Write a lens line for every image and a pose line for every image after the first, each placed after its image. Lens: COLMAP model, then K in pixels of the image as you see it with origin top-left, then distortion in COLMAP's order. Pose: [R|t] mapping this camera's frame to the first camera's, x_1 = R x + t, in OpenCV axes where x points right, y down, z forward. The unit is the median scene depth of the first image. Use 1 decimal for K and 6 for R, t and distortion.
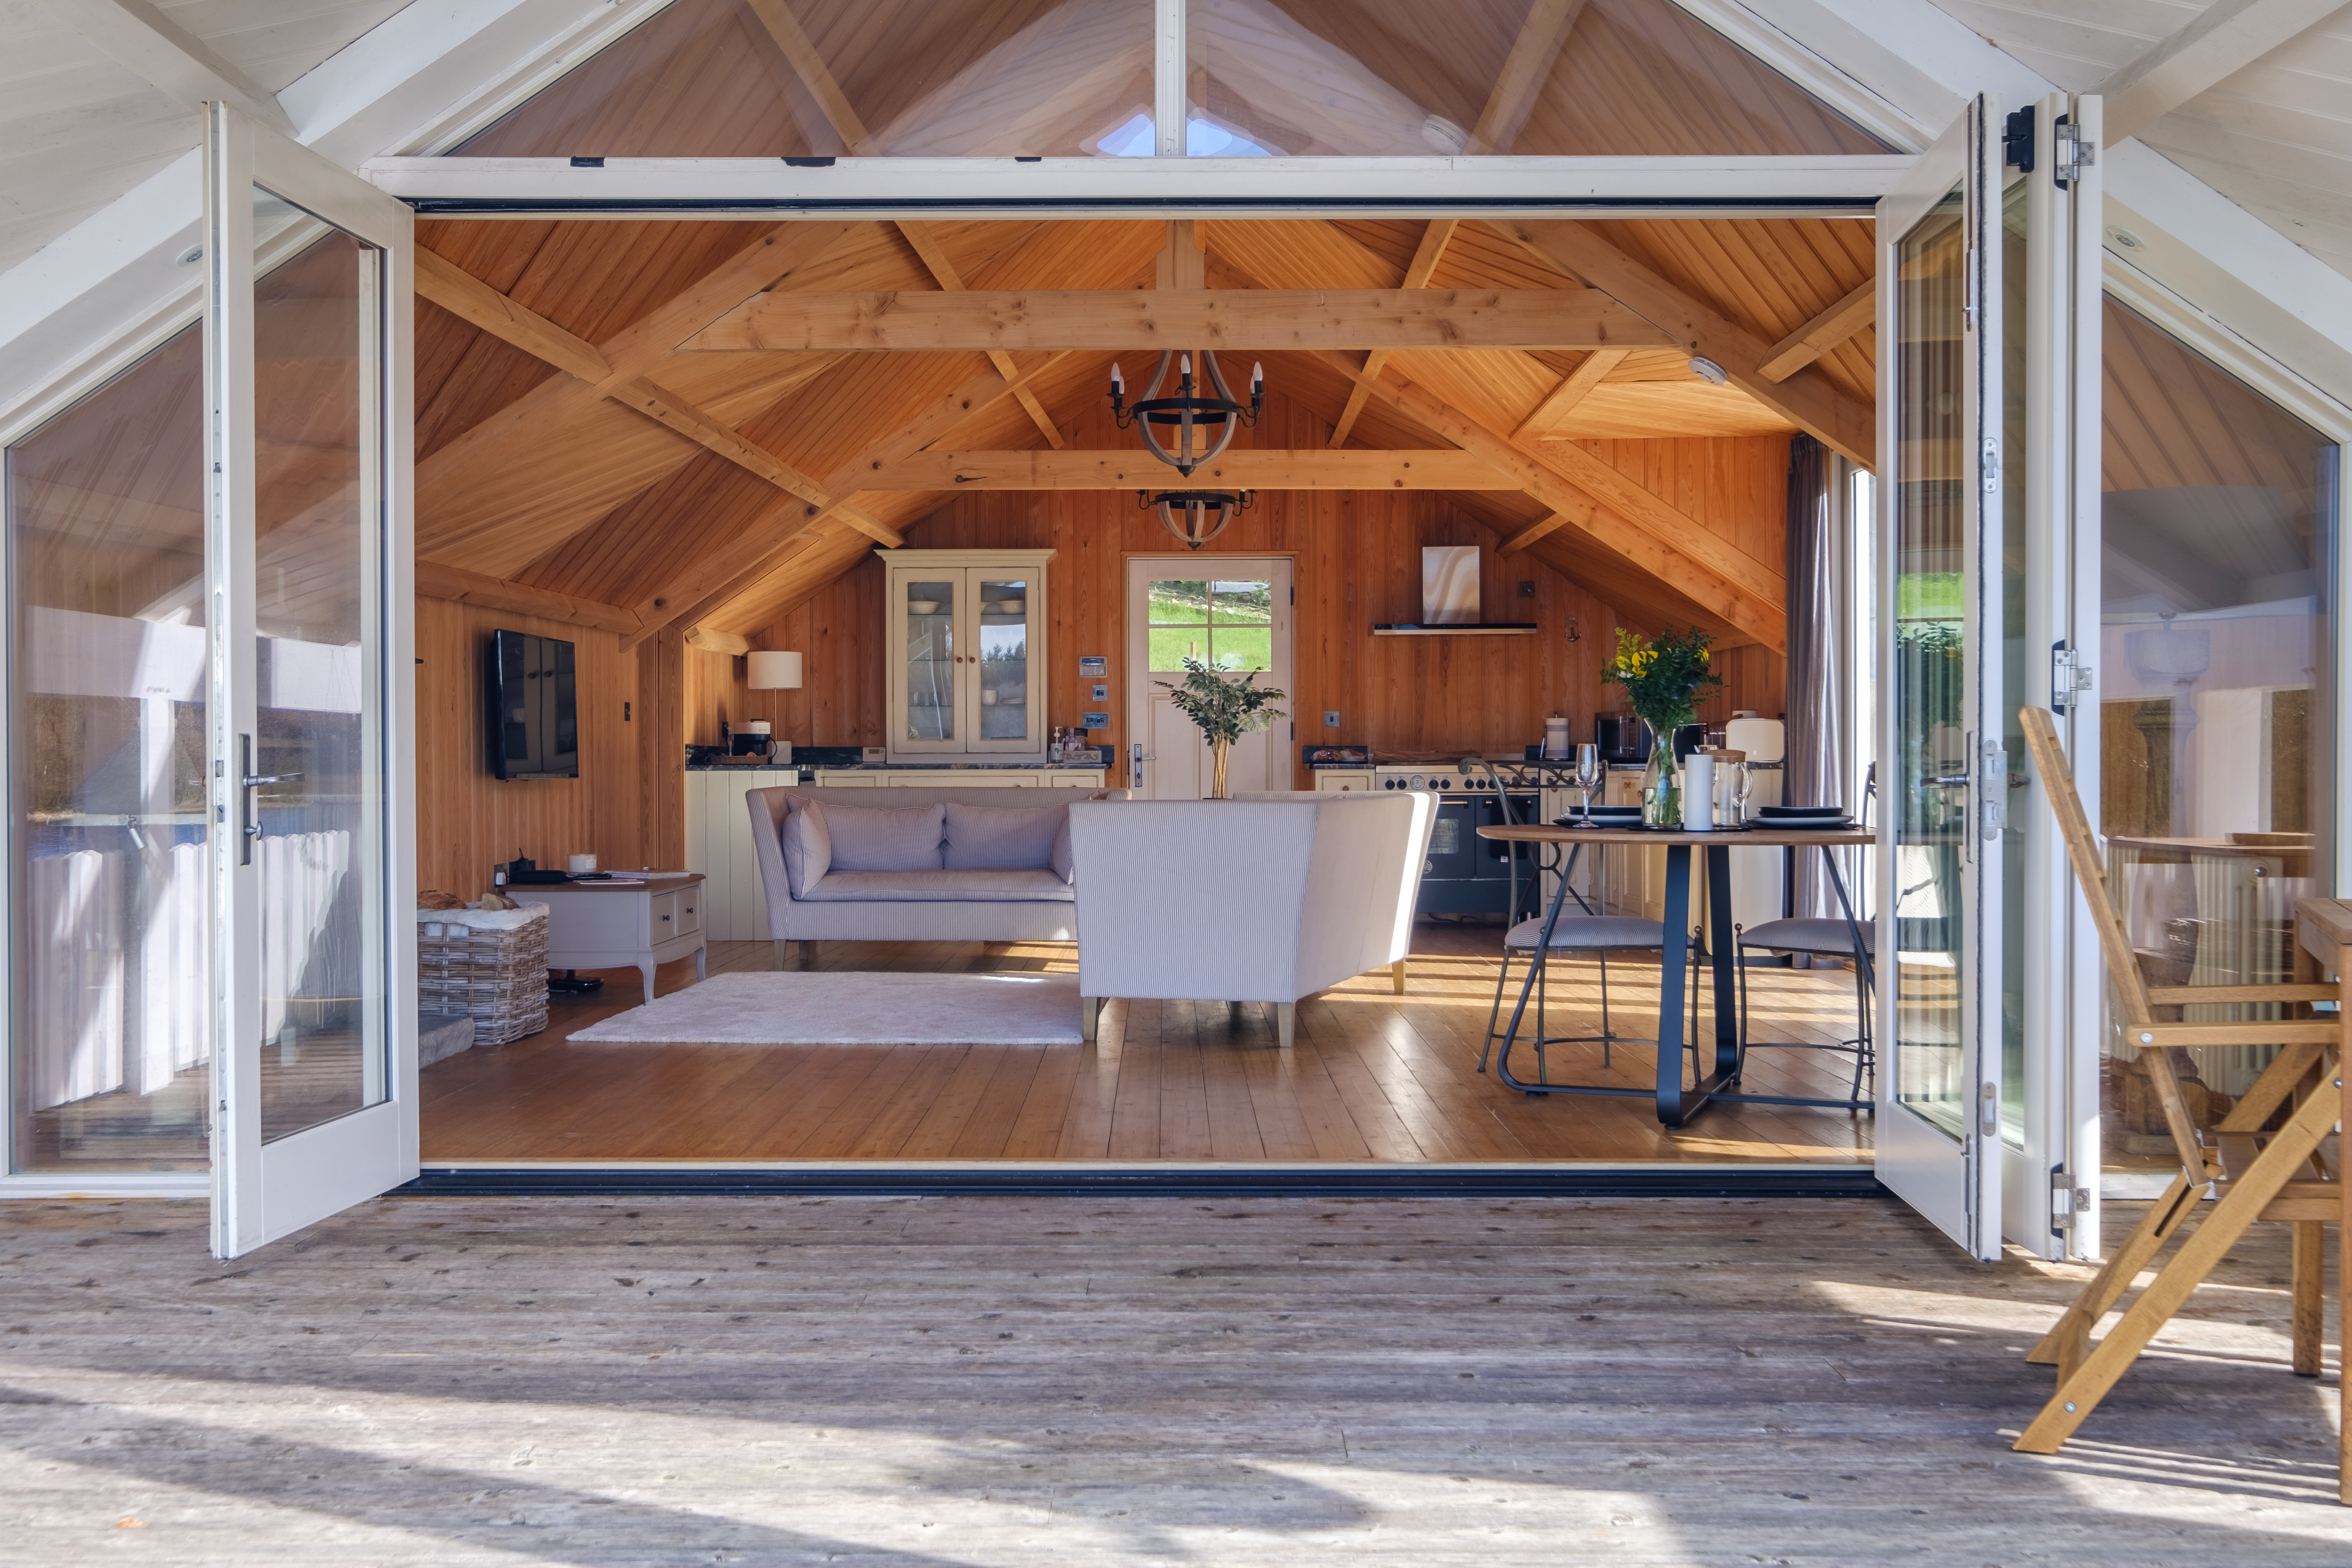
lens RADIAL K [[2412.0, 0, 1177.8], [0, 2412.0, 781.7], [0, 0, 1]] dist [0.001393, 0.000000]
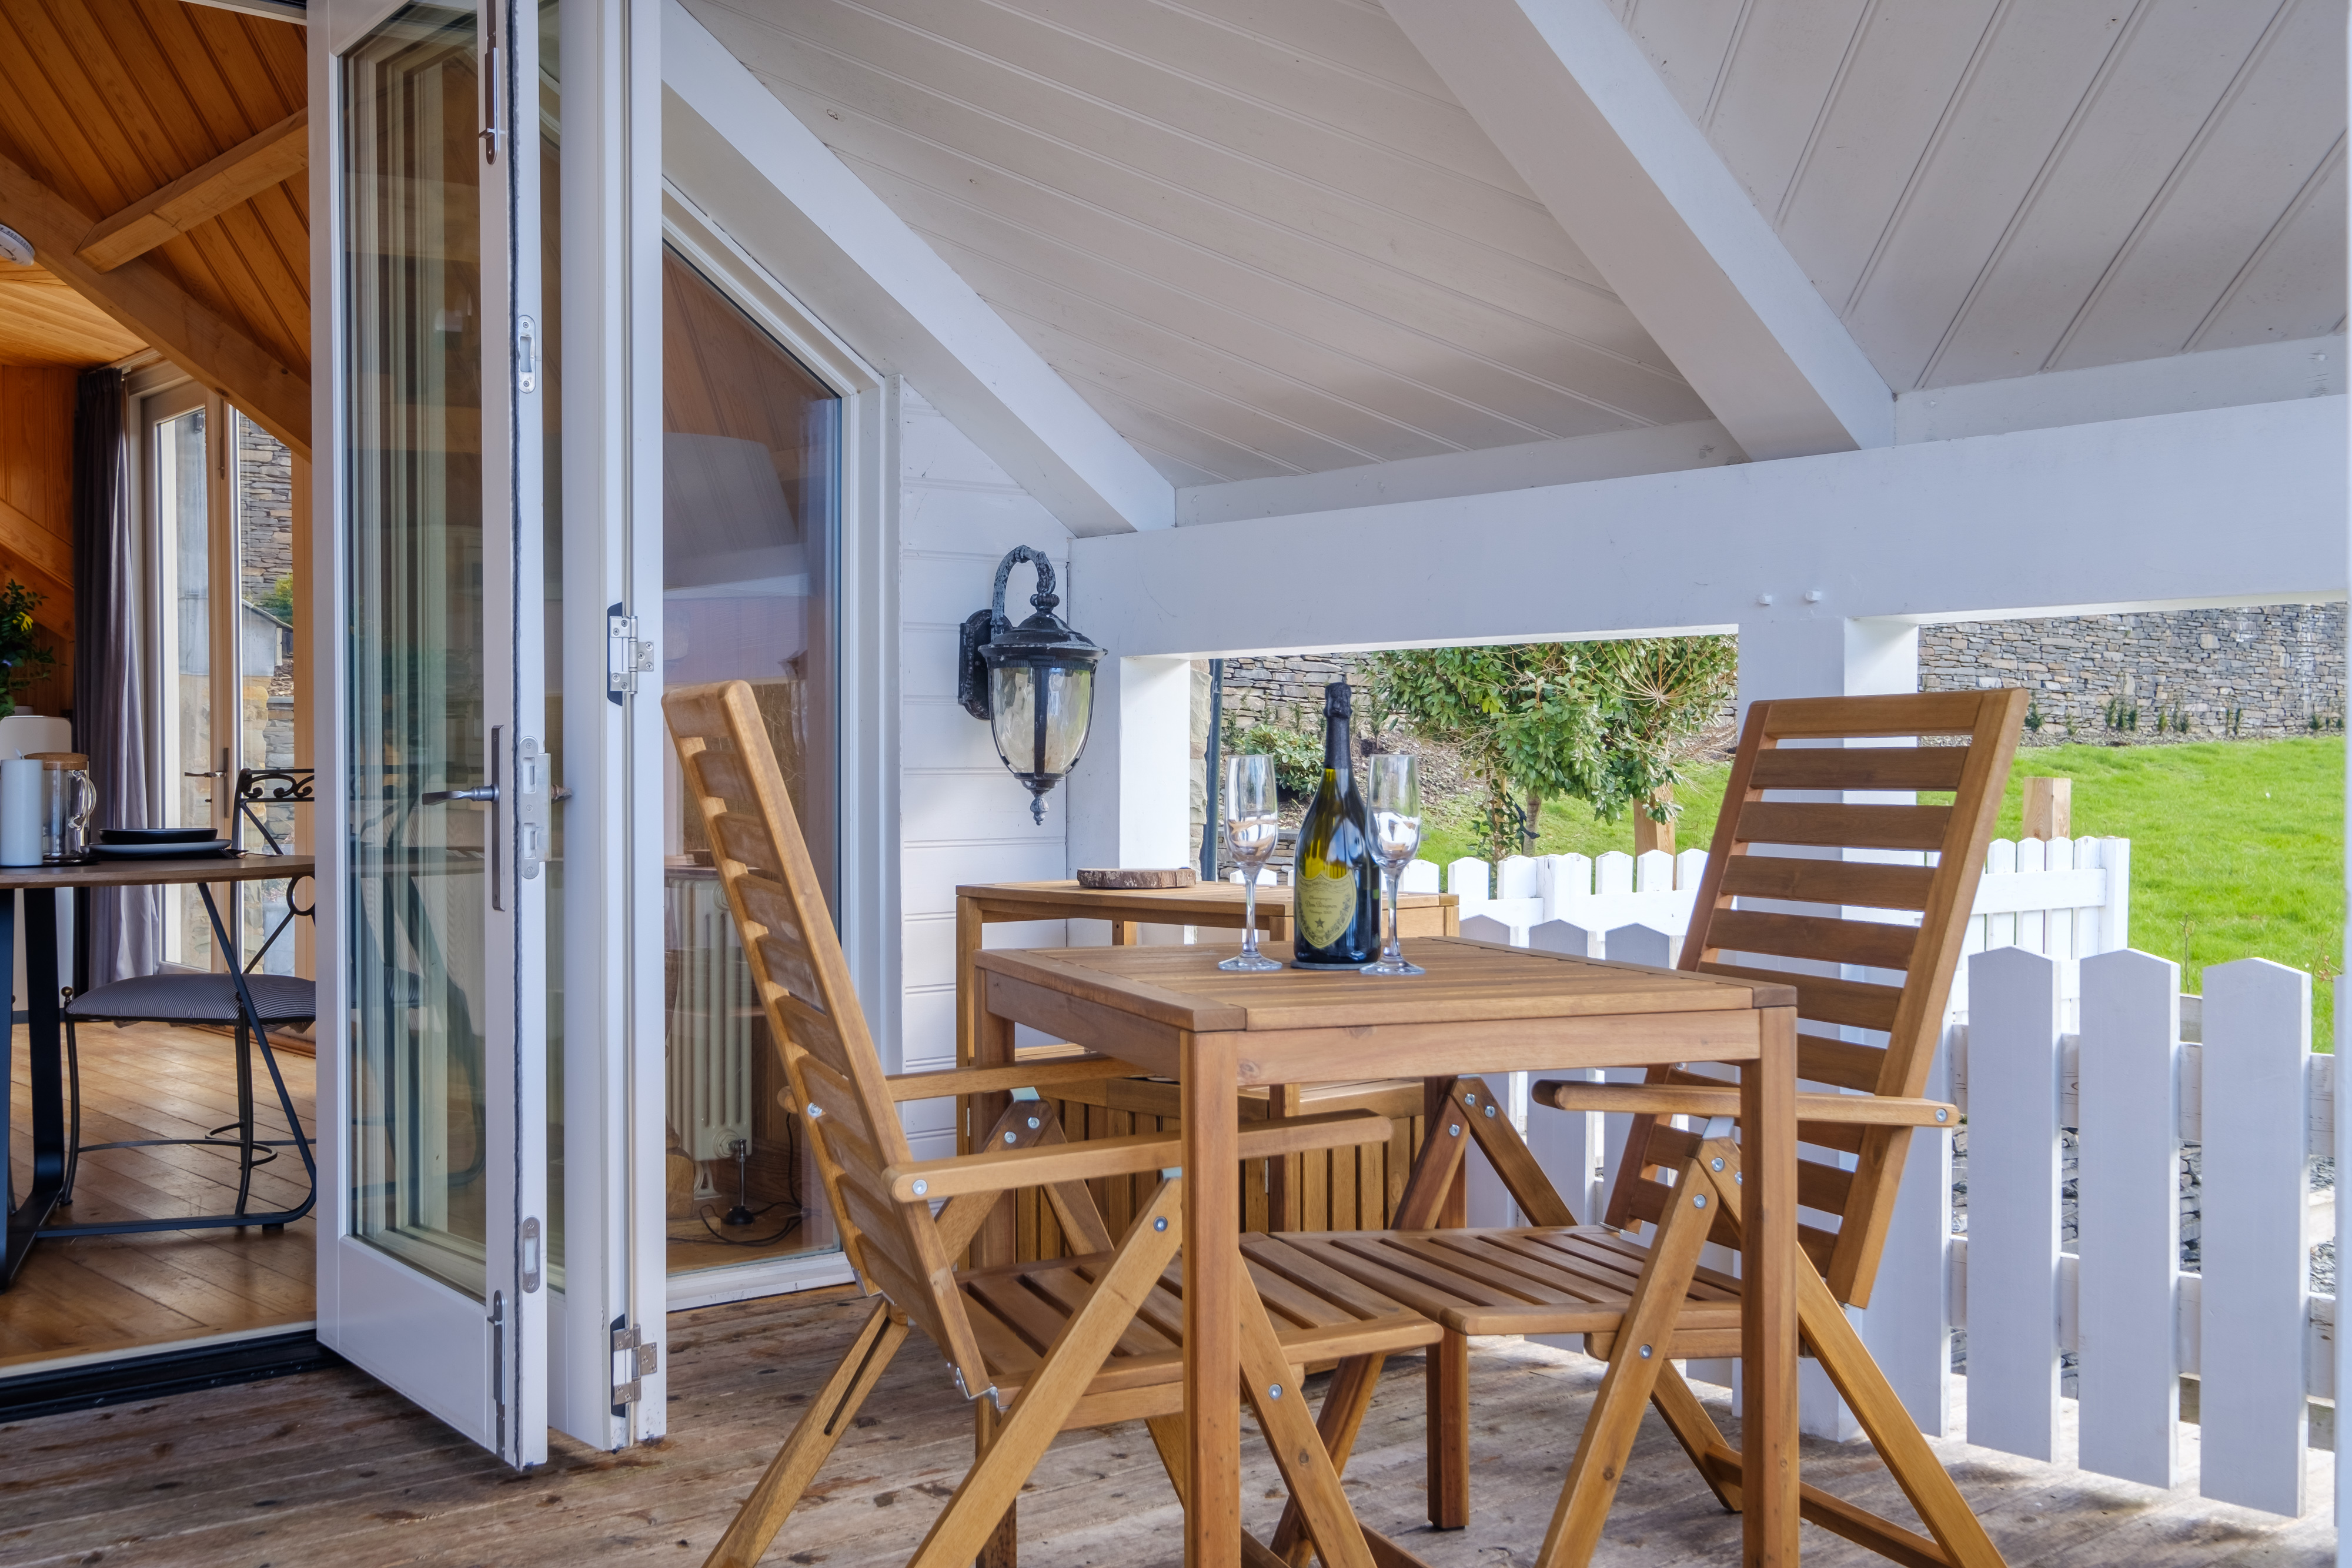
lens RADIAL K [[2412.0, 0, 1189.3], [0, 2412.0, 789.0], [0, 0, 1]] dist [0.001393, 0.000000]
pose [[0.760217, -0.007010, 0.649632, 0.019708], [0.006784, 0.999973, 0.002852, -0.002849], [-0.649634, 0.002239, 0.760244, 0.308347]]
